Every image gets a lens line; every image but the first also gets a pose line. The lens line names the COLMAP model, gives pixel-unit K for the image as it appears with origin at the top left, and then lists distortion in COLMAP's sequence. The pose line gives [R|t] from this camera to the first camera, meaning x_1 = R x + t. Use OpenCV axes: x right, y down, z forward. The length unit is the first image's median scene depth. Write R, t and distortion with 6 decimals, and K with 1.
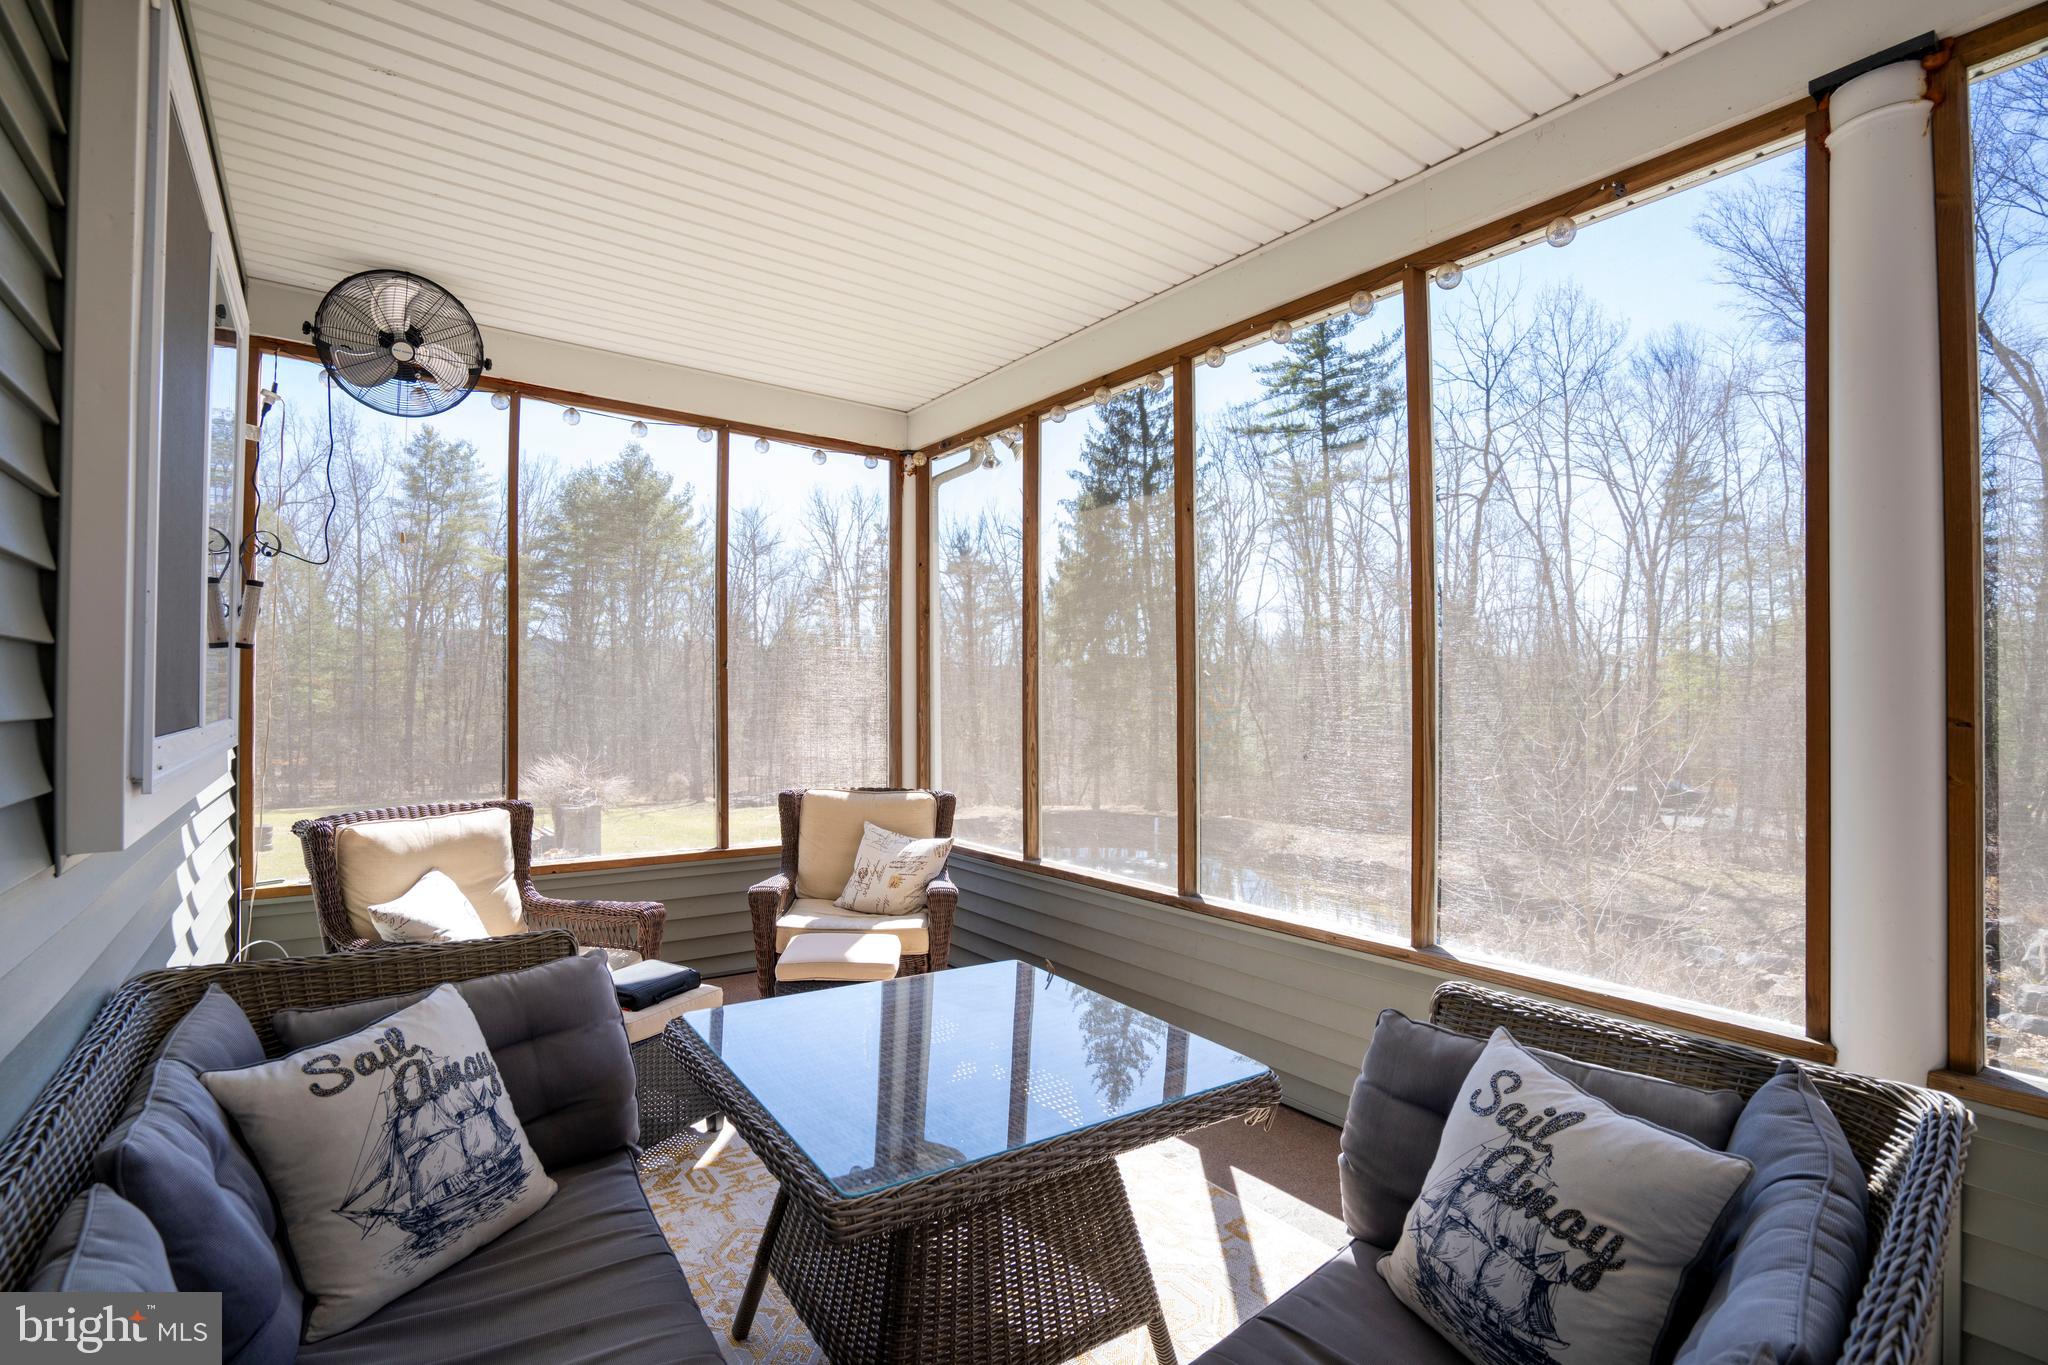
lens RADIAL K [[944.0, 0, 1011.2], [0, 944.0, 696.5], [0, 0, 1]] dist [-0.054357, 0.018597]
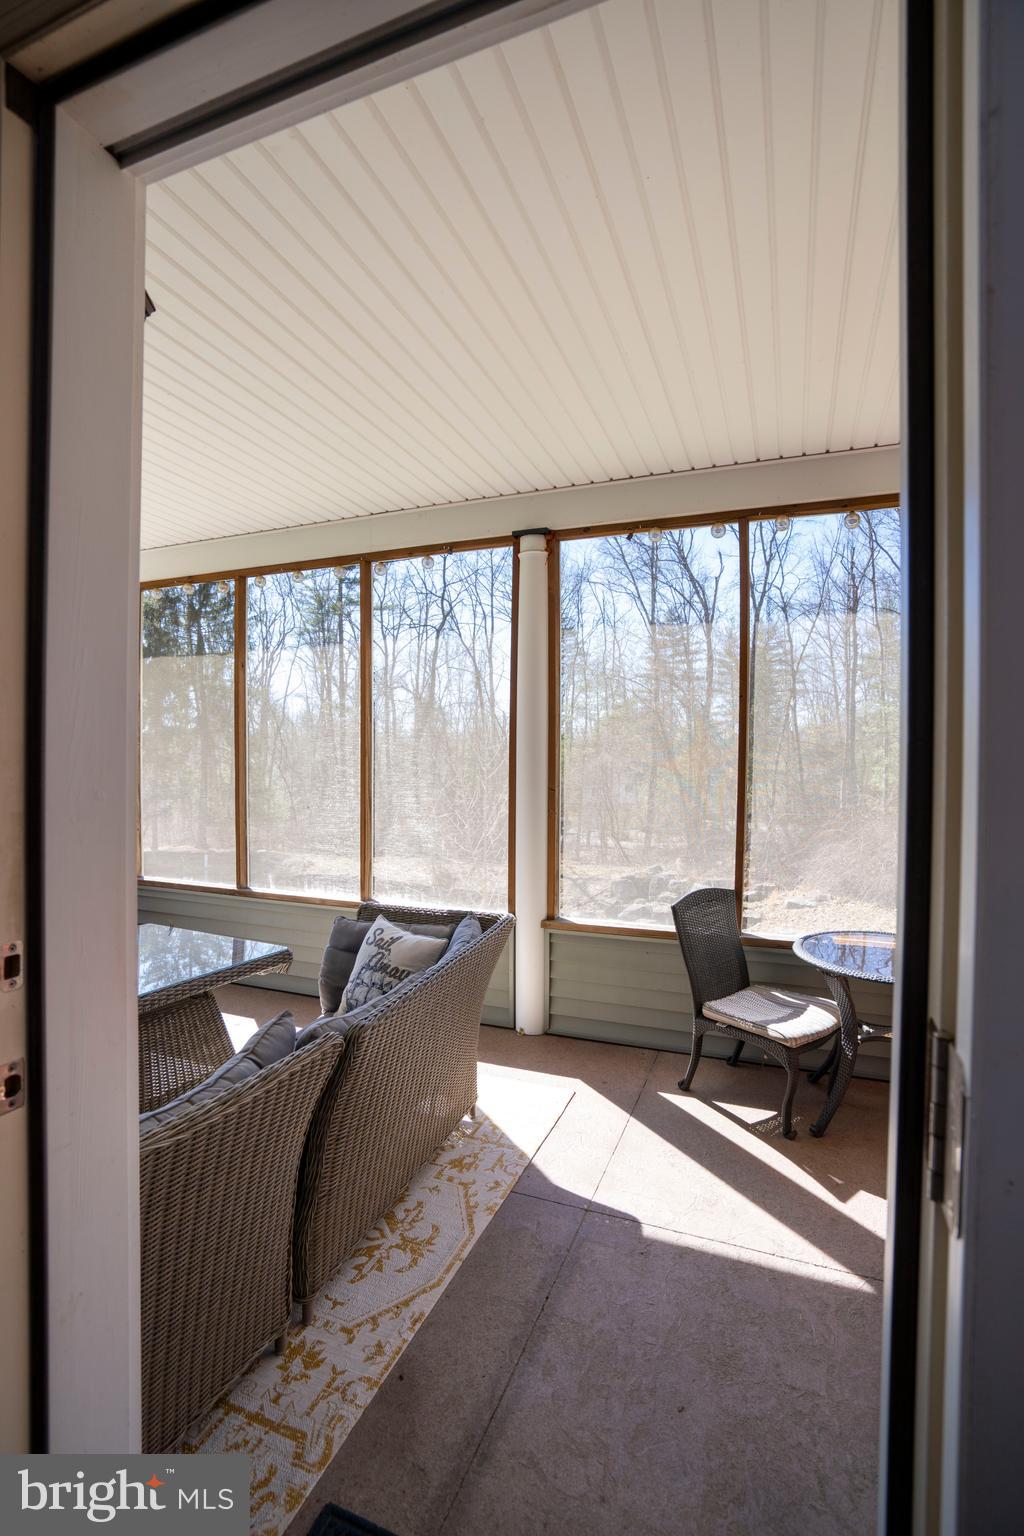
lens RADIAL K [[708.0, 0, 511.8], [0, 708.0, 766.4], [0, 0, 1]] dist [-0.054357, 0.018597]
pose [[0.843731, 0.001115, 0.536765, -0.032515], [-0.006686, 0.999942, 0.008433, -0.010409], [-0.536725, -0.010704, 0.843690, -0.131938]]
